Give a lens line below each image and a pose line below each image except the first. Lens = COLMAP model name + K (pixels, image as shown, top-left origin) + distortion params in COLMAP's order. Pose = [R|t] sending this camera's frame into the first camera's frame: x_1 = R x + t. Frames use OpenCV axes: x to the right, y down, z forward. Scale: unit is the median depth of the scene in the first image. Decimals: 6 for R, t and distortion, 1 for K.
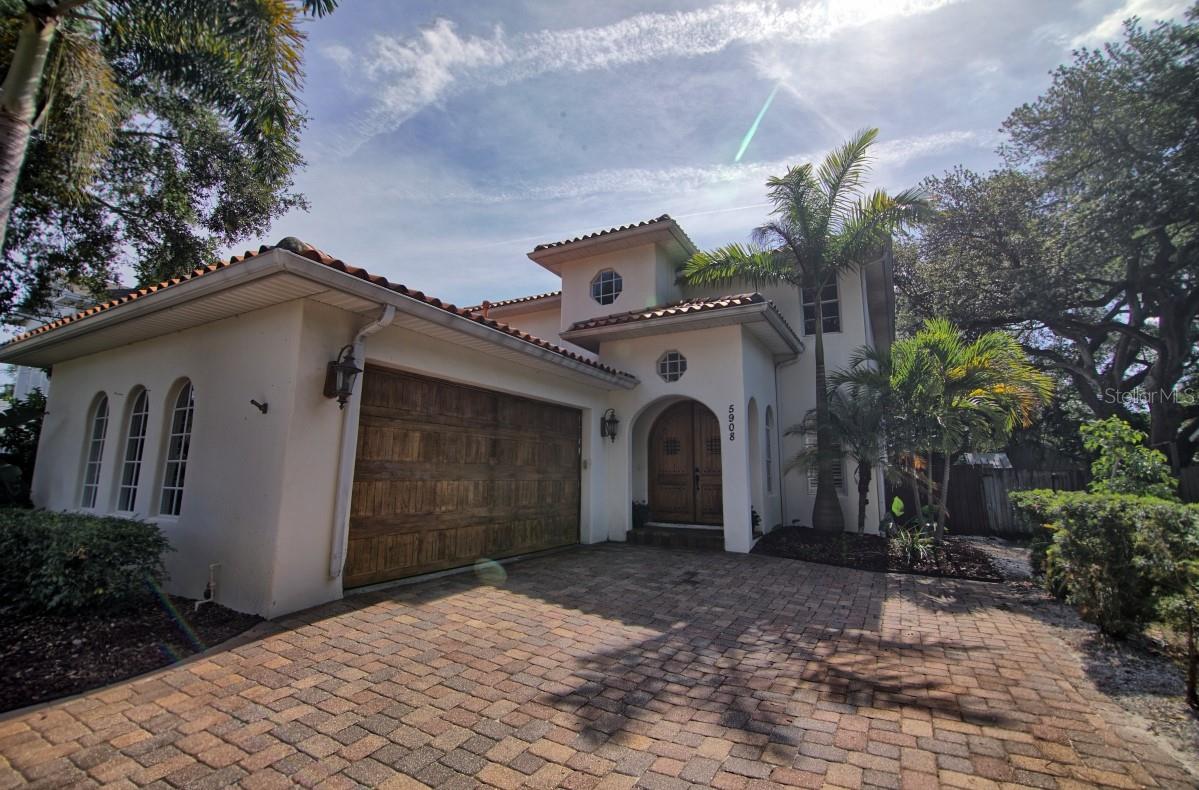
lens RADIAL K [[534.2, 0, 599.5], [0, 534.2, 395.0], [0, 0, 1]] dist [0.000864, 0.000253]
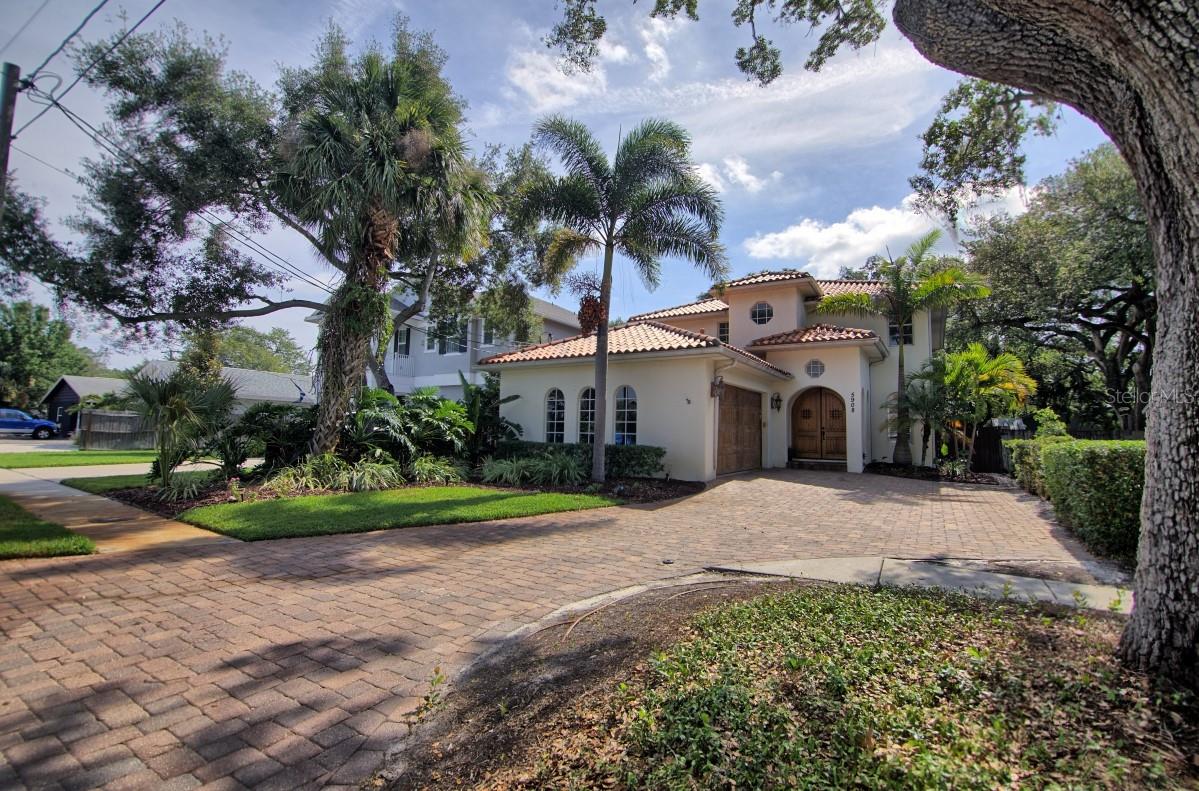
lens RADIAL K [[536.8, 0, 599.5], [0, 536.8, 395.5], [0, 0, 1]] dist [-0.003590, -0.000481]
pose [[0.998572, 0.008966, -0.052665, -0.471886], [-0.004572, 0.996542, 0.082962, -0.109155], [0.053227, -0.082603, 0.995160, -0.777950]]
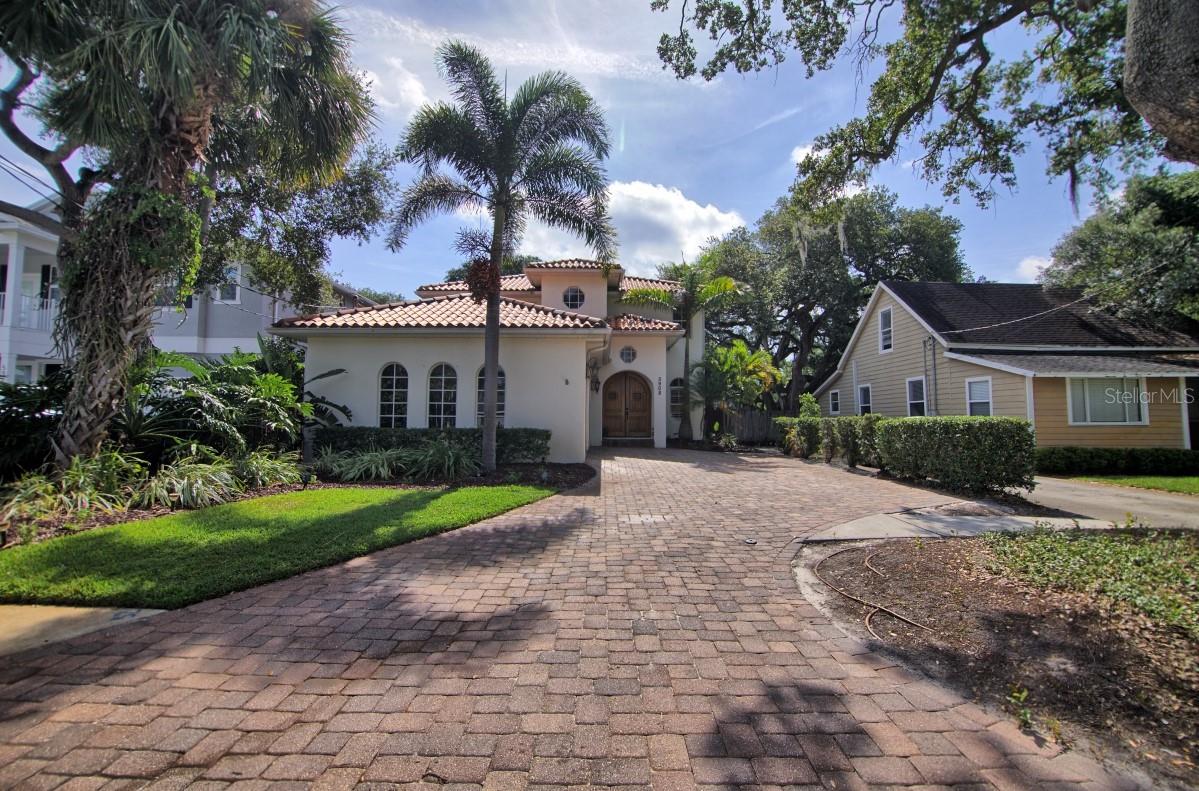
lens RADIAL K [[534.2, 0, 599.5], [0, 534.2, 395.5], [0, 0, 1]] dist [0.000864, 0.000253]
pose [[0.872129, 0.019166, 0.488901, -0.877171], [-0.073781, 0.992958, 0.092687, -0.077929], [-0.483681, -0.116907, 0.867401, -0.604031]]
